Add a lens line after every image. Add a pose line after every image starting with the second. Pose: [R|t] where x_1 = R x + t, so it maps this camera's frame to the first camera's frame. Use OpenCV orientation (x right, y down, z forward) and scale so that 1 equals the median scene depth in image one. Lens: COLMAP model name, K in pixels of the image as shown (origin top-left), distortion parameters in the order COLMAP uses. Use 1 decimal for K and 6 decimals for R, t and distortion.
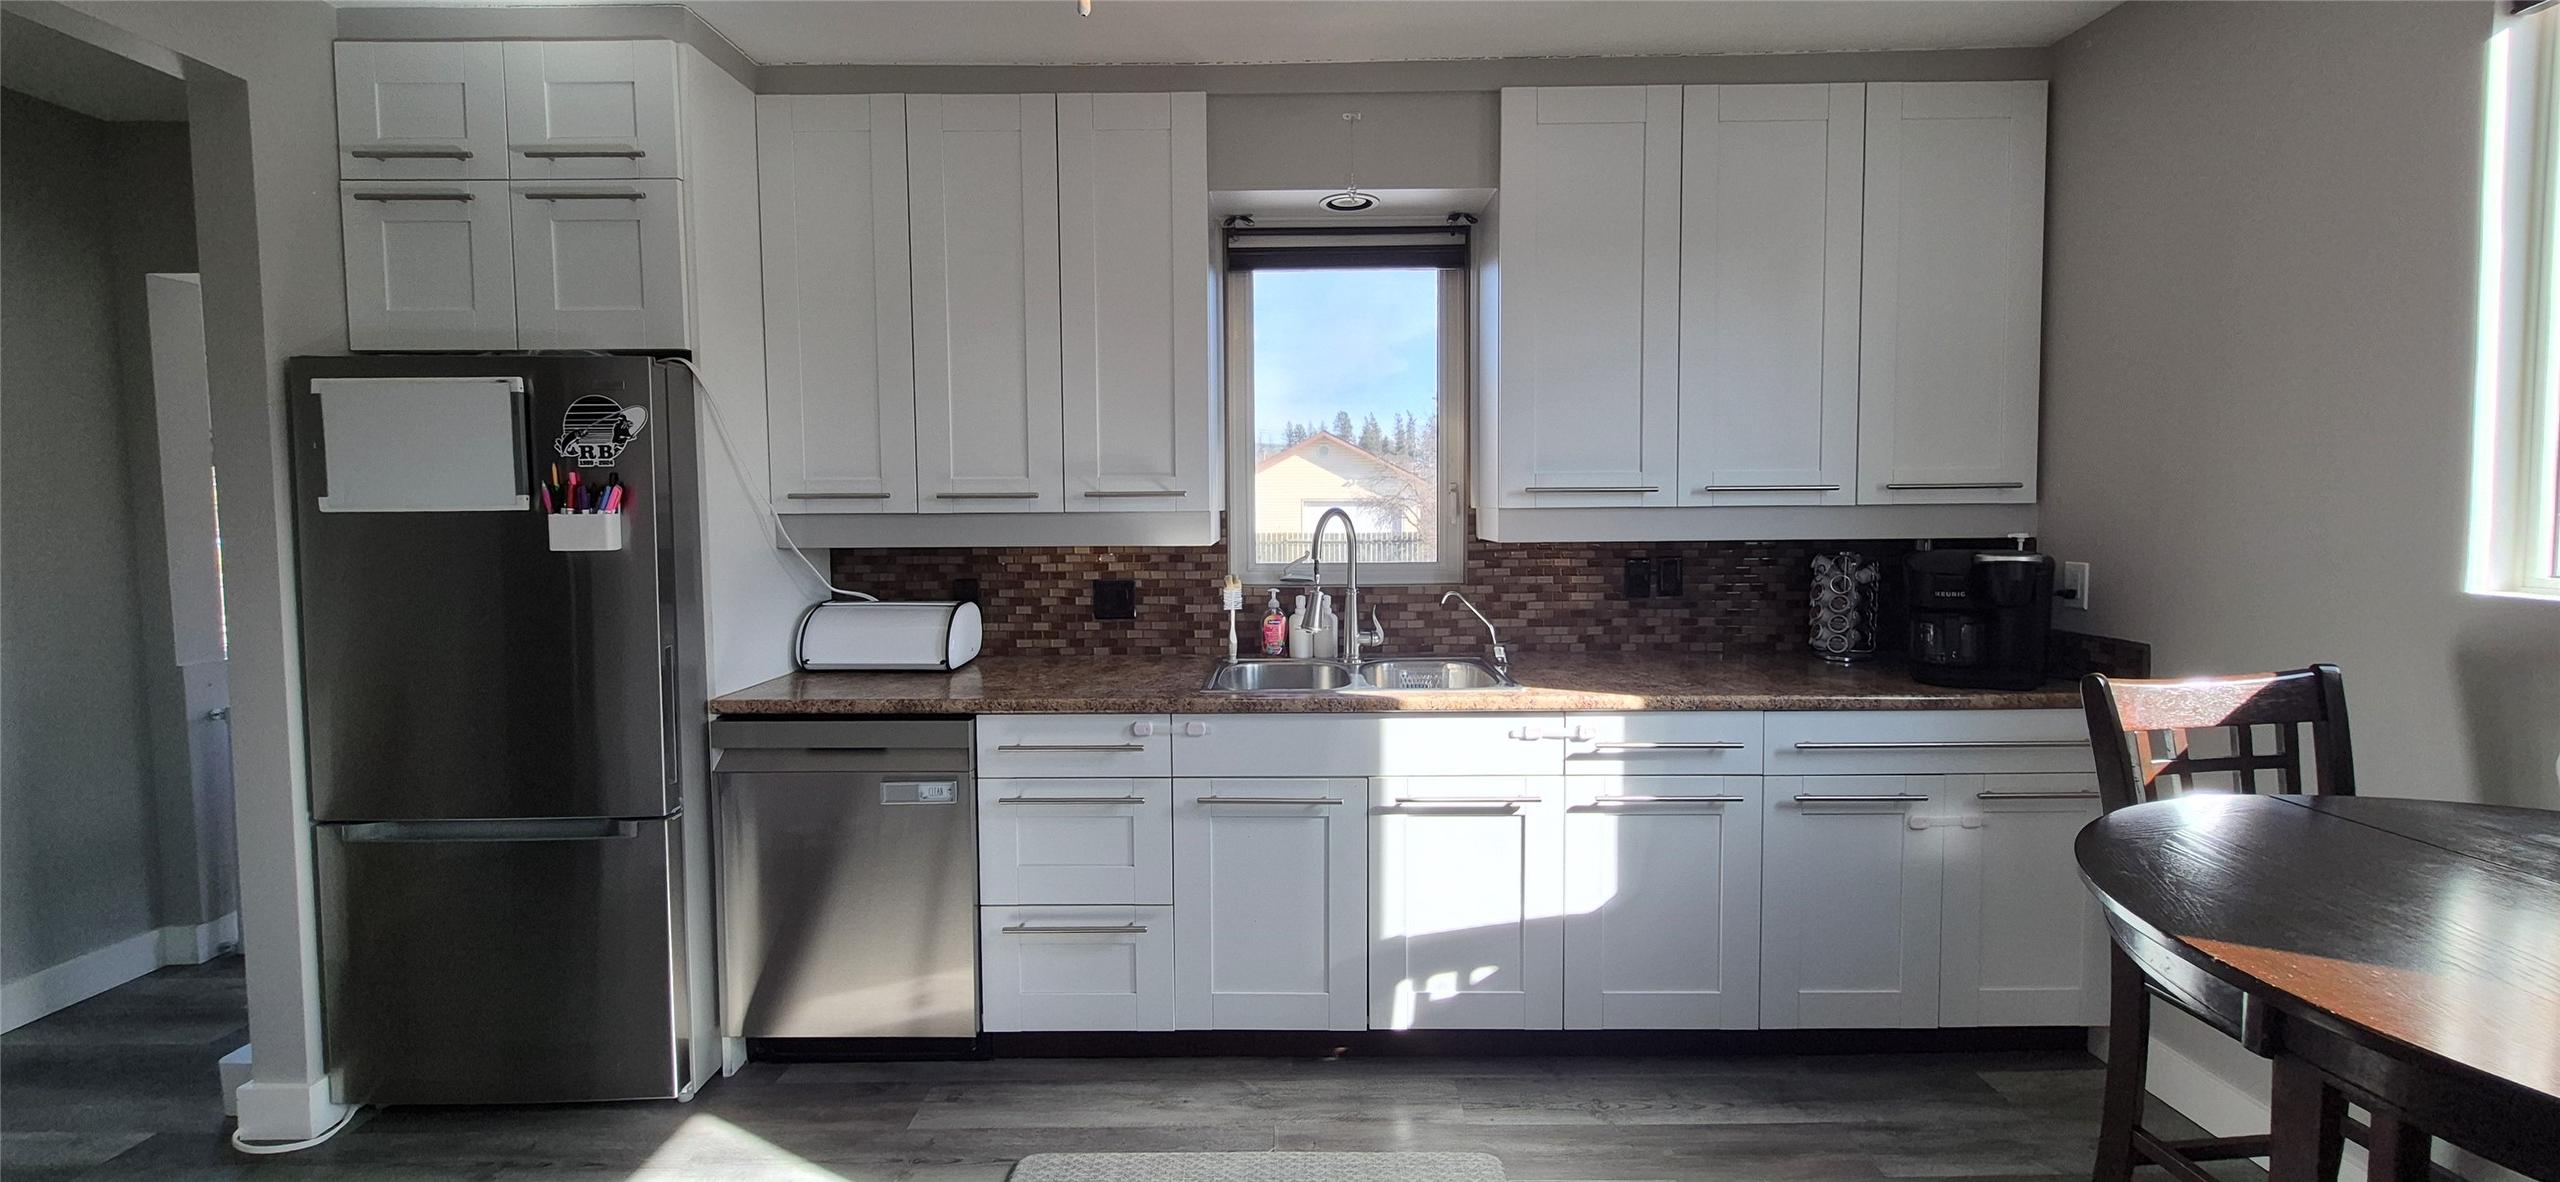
lens RADIAL K [[1011.0, 0, 1277.6], [0, 1011.0, 552.4], [0, 0, 1]] dist [0.000616, 0.000176]
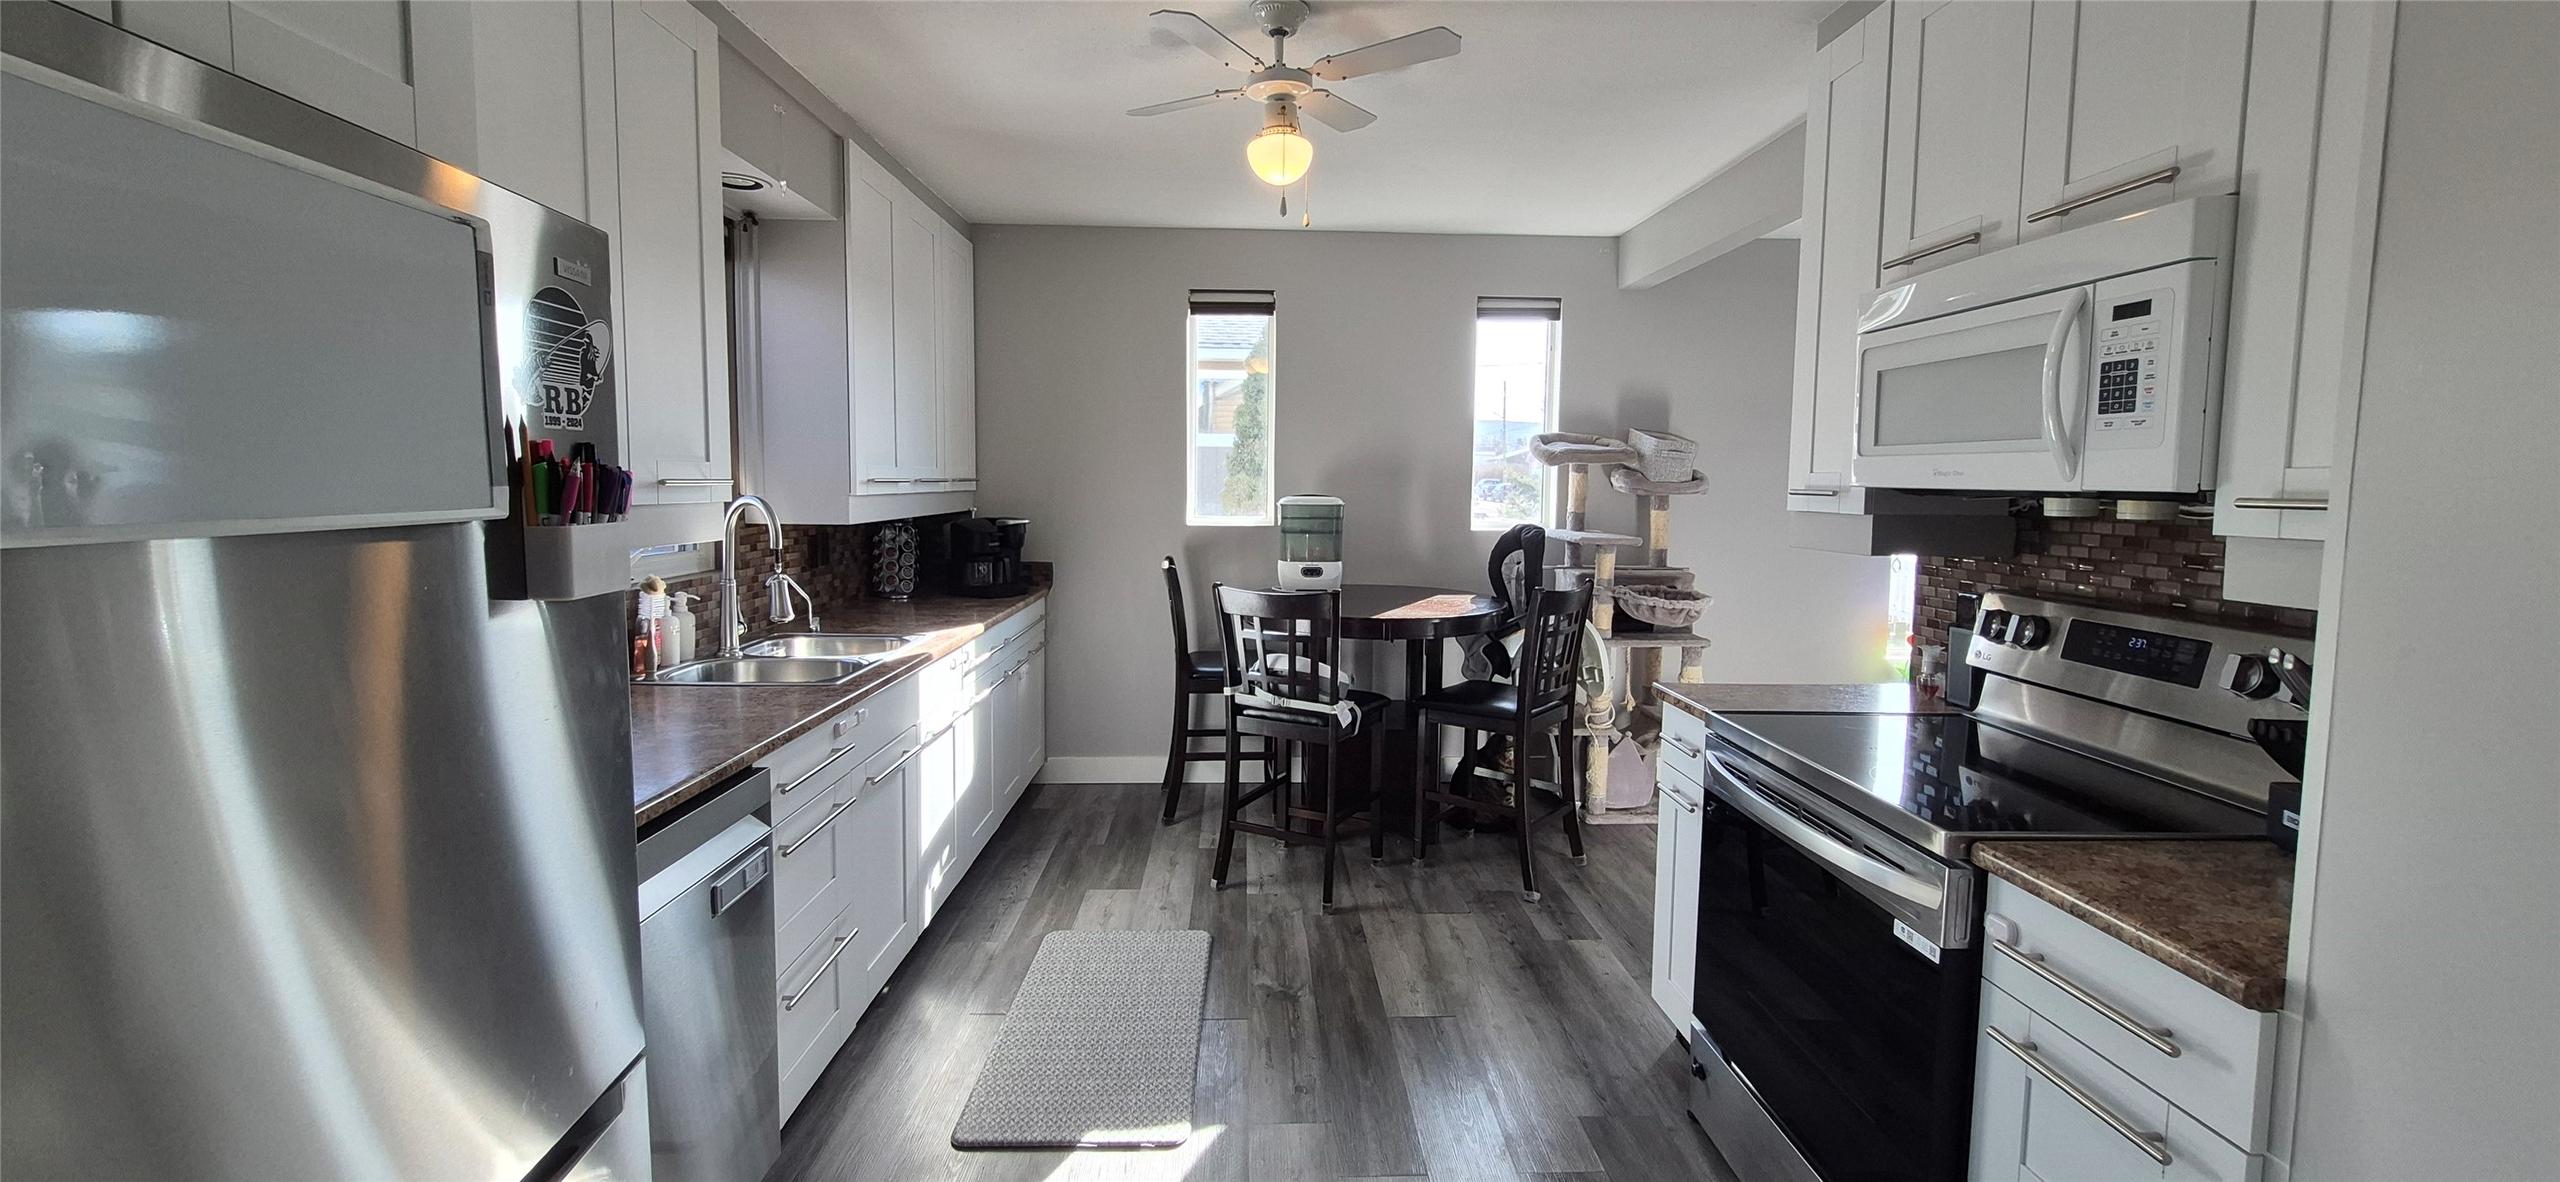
lens RADIAL K [[1011.0, 0, 1277.6], [0, 1011.0, 552.4], [0, 0, 1]] dist [0.000616, 0.000176]
pose [[-0.036395, -0.064097, 0.997280, -0.940493], [0.043751, 0.996882, 0.065668, -0.032358], [-0.998379, 0.046022, -0.033477, 0.521702]]
